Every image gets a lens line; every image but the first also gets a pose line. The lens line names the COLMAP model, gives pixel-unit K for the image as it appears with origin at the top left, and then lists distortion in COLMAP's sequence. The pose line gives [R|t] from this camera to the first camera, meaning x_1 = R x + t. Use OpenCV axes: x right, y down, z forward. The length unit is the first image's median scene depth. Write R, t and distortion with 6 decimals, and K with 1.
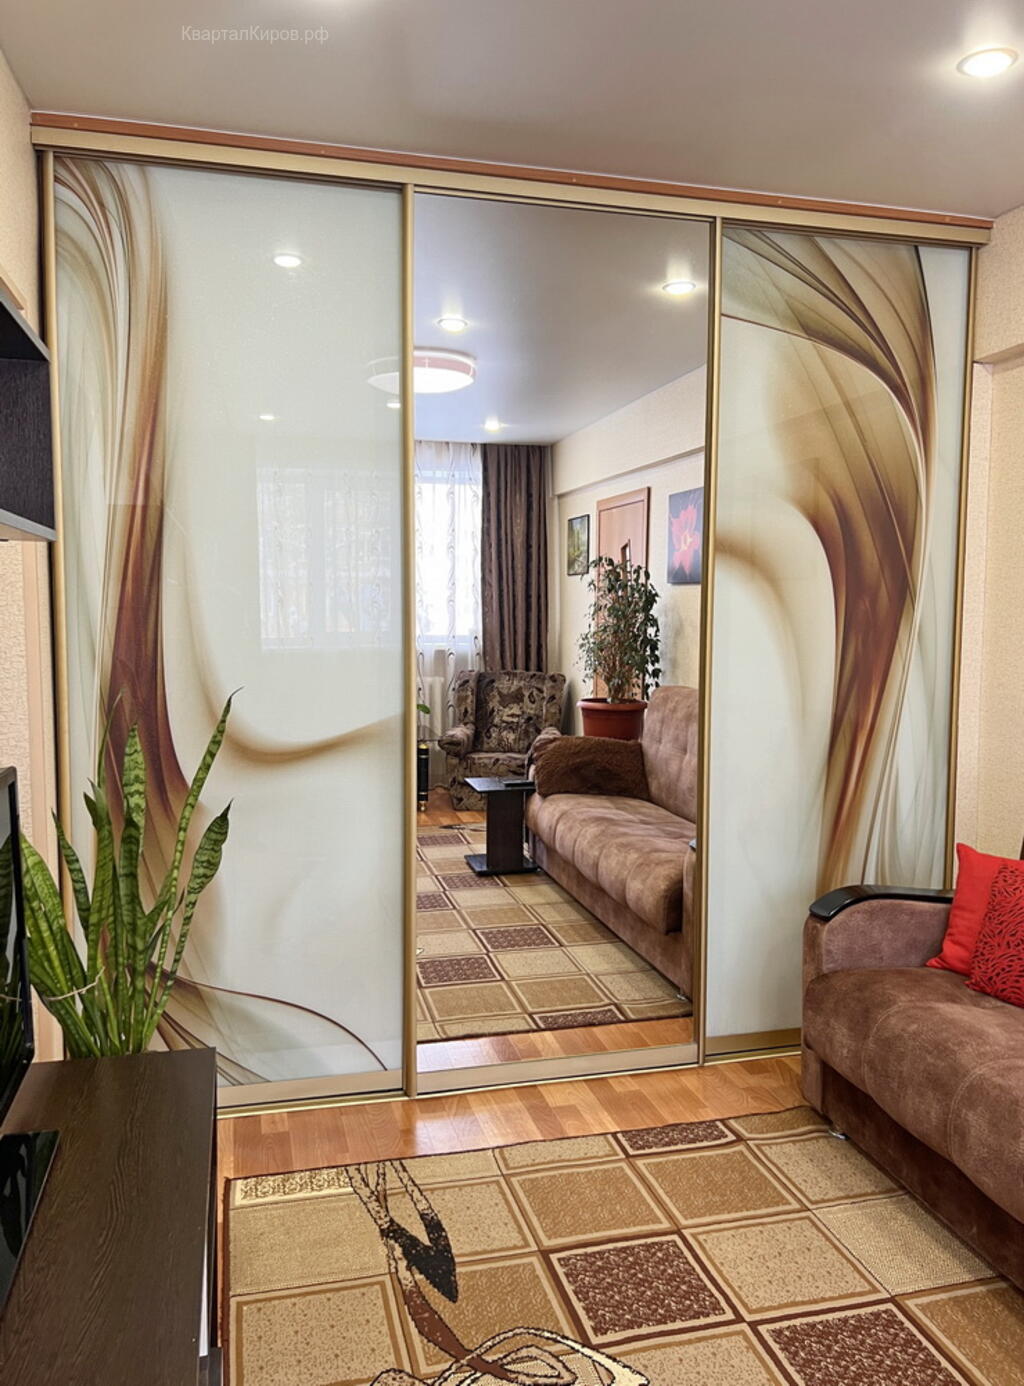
lens RADIAL K [[1131.4, 0, 519.1], [0, 1131.4, 697.7], [0, 0, 1]] dist [0.064669, -0.091804]
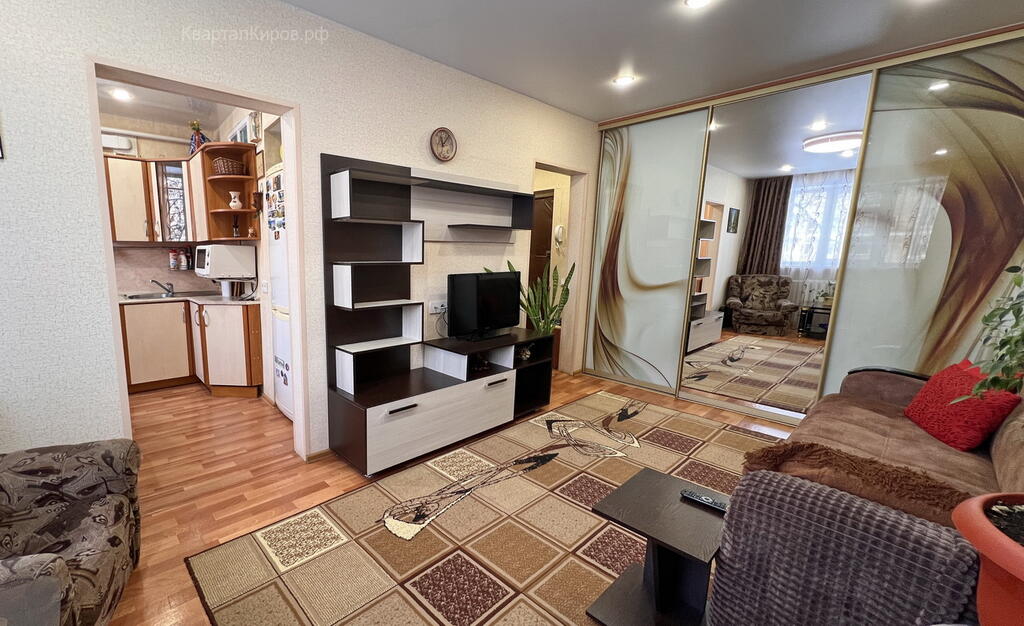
lens RADIAL K [[409.9, 0, 414.3], [0, 409.9, 314.8], [0, 0, 1]] dist [0.001094, 0.000088]
pose [[0.394107, 0.131508, -0.909607, 0.629652], [-0.072656, 0.991070, 0.111805, 0.042502], [0.916188, 0.022026, 0.400143, -0.143689]]
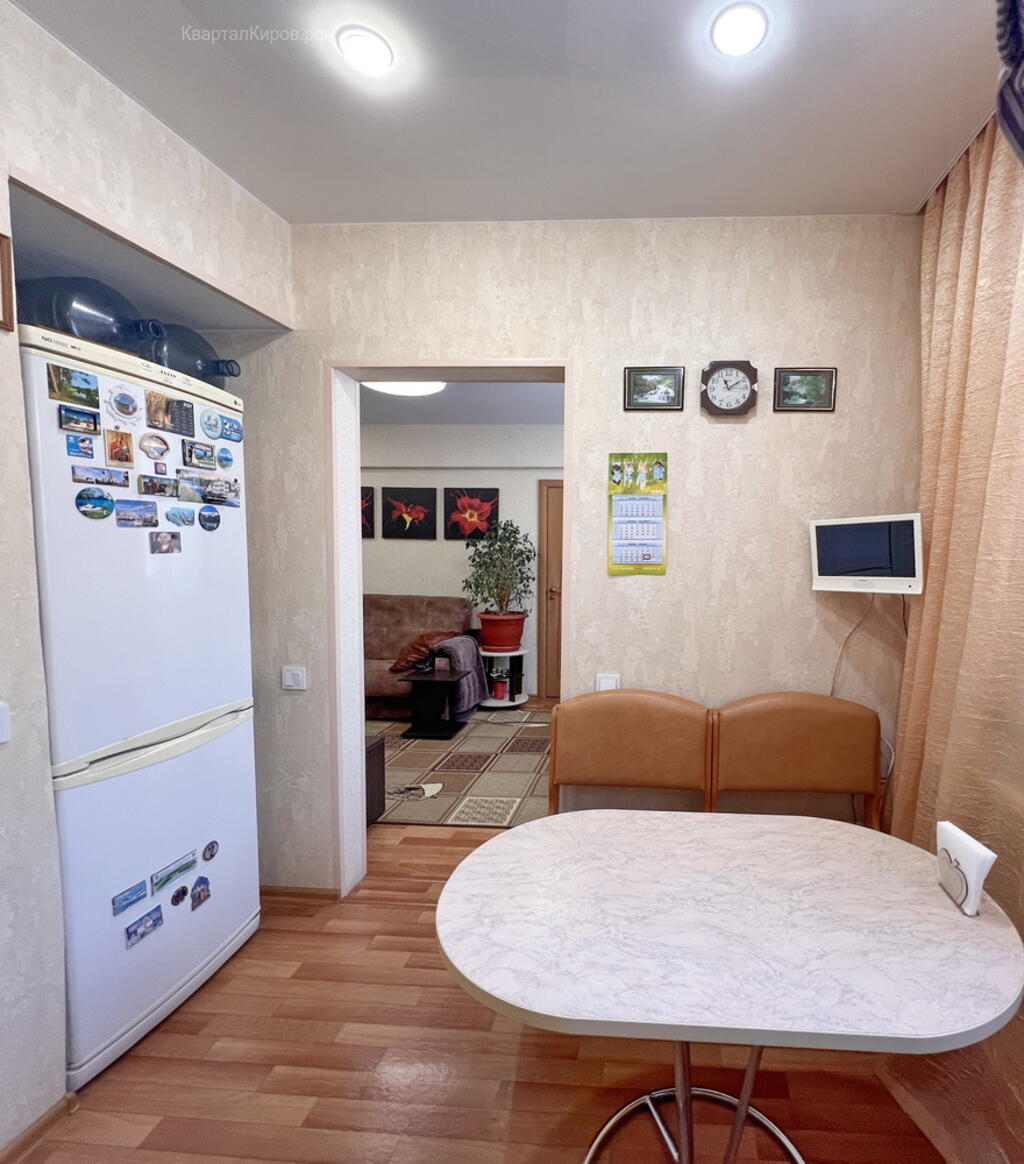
lens RADIAL K [[519.2, 0, 690.0], [0, 519.2, 584.2], [0, 0, 1]] dist [0.001272, -0.000190]
pose [[0.228215, -0.057804, 0.971893, -0.709241], [0.058397, 0.997251, 0.045600, 0.033076], [-0.971858, 0.046349, 0.230964, -0.615722]]
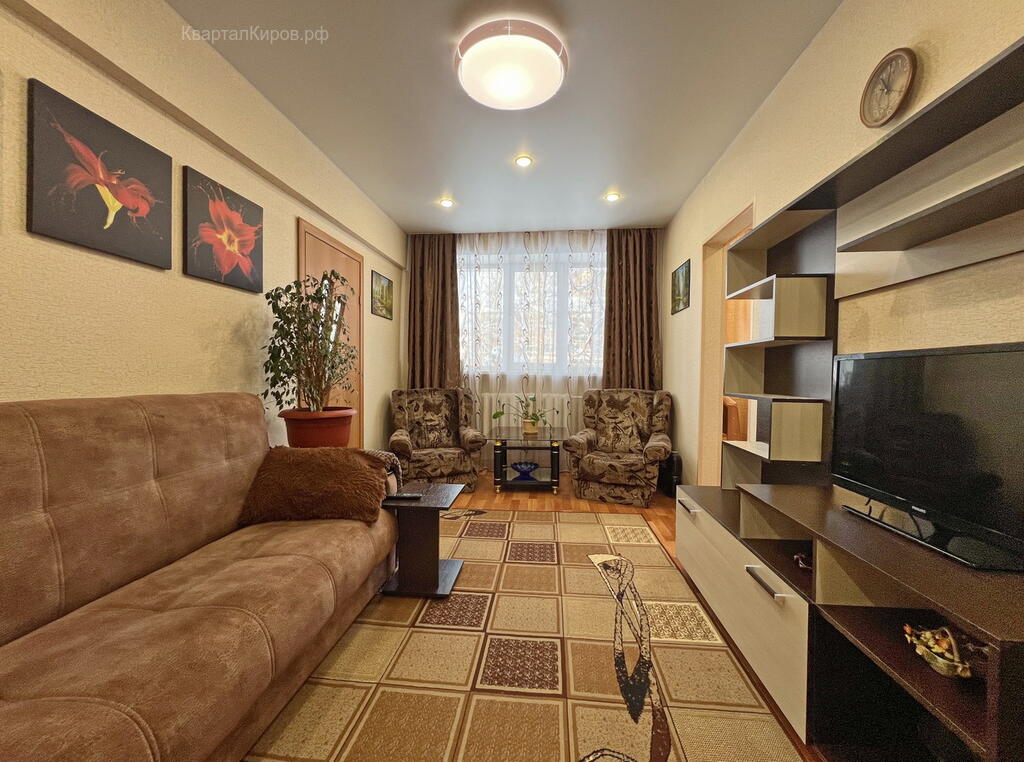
lens RADIAL K [[411.4, 0, 516.1], [0, 411.4, 379.7], [0, 0, 1]] dist [0.000768, 0.000125]
pose [[-0.941905, -0.017551, 0.335419, 0.000814], [0.016197, 0.995099, 0.097552, 0.026558], [-0.335487, 0.097317, -0.937005, 0.846940]]
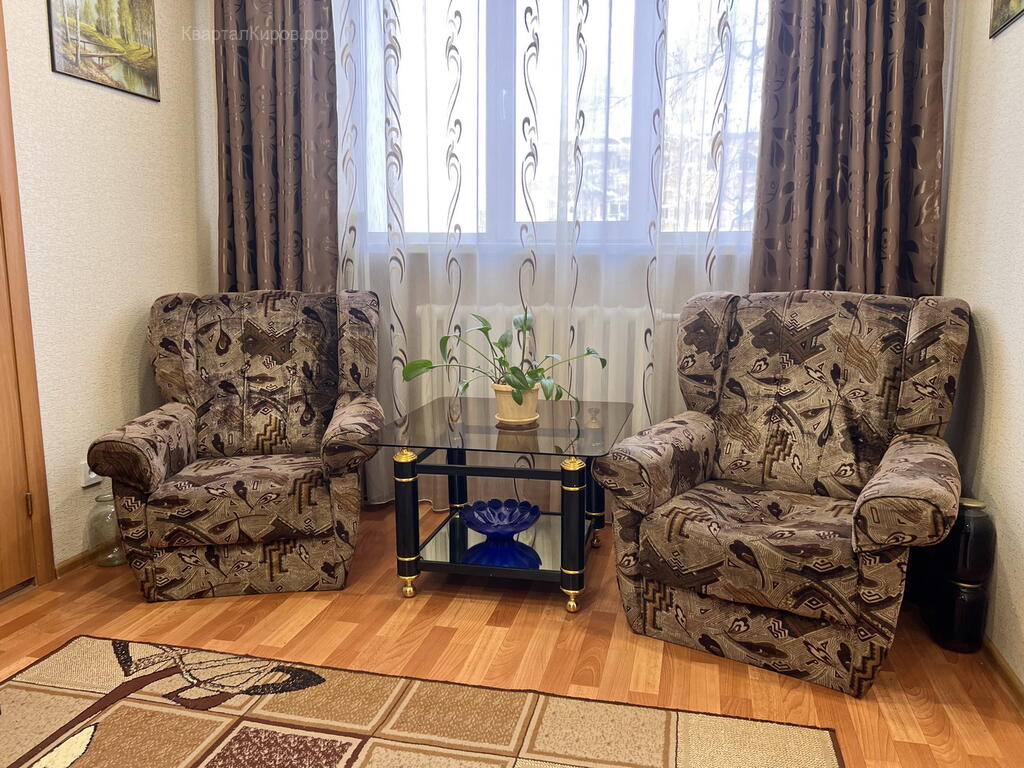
lens RADIAL K [[789.8, 0, 514.1], [0, 789.8, 387.7], [0, 0, 1]] dist [0.008778, 0.001370]
pose [[-0.881193, -0.078891, 0.466127, 0.000256], [0.035083, 0.972347, 0.230890, 0.087170], [-0.471453, 0.219812, -0.854058, 0.363679]]
